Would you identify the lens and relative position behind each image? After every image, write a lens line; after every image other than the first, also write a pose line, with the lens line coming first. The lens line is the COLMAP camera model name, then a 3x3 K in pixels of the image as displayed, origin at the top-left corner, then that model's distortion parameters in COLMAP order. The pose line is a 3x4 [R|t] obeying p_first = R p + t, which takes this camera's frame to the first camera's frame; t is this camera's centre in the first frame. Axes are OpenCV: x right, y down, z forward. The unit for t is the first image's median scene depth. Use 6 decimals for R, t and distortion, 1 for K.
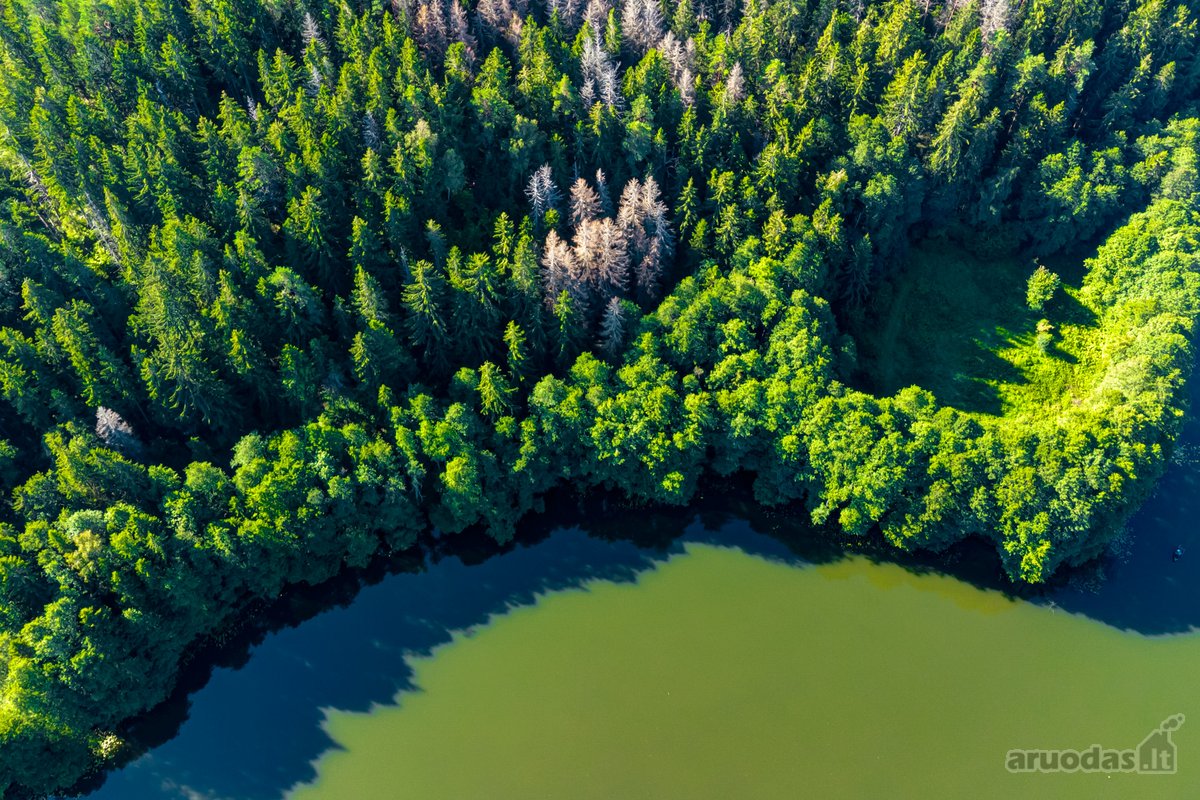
lens RADIAL K [[1117.6, 0, 577.3], [0, 1117.6, 401.2], [0, 0, 1]] dist [0.013999, 0.005811]
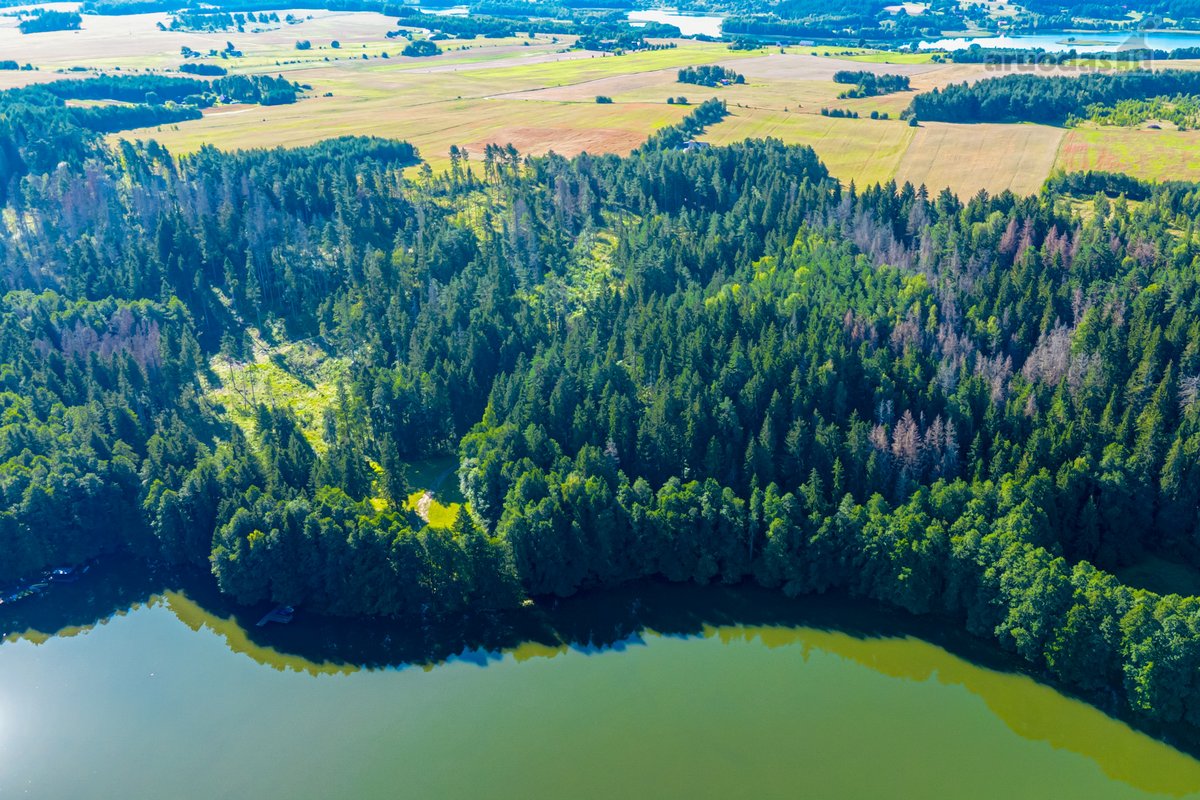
lens RADIAL K [[1076.2, 0, 716.5], [0, 1076.2, 400.8], [0, 0, 1]] dist [0.008689, 0.013823]
pose [[0.881421, 0.165658, -0.442329, 0.470690], [-0.395073, 0.771828, -0.498195, 0.723955], [0.258872, 0.613872, 0.745752, -0.299512]]
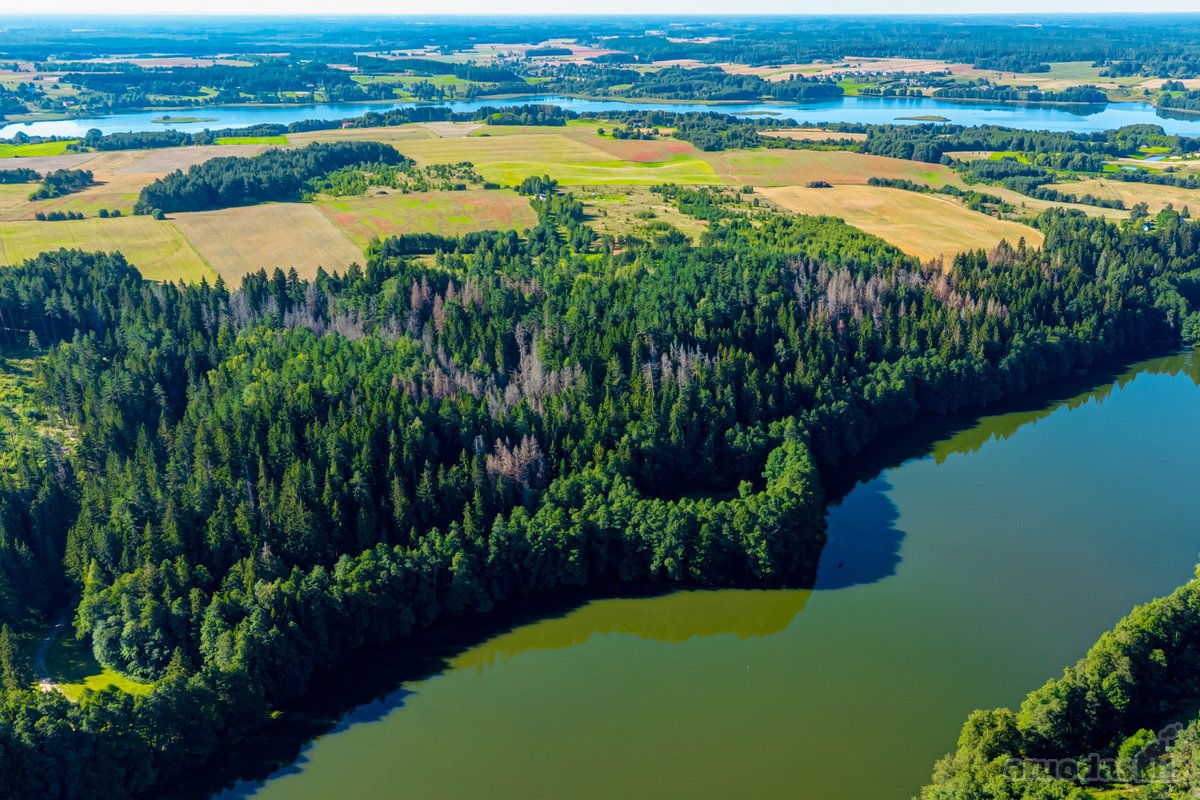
lens RADIAL K [[1103.0, 0, 682.9], [0, 1103.0, 401.0], [0, 0, 1]] dist [-0.016968, 0.103056]
pose [[0.955769, -0.122745, 0.267282, -0.205343], [0.264304, 0.757115, -0.597427, 1.043957], [-0.129032, 0.641646, 0.756069, -0.603039]]
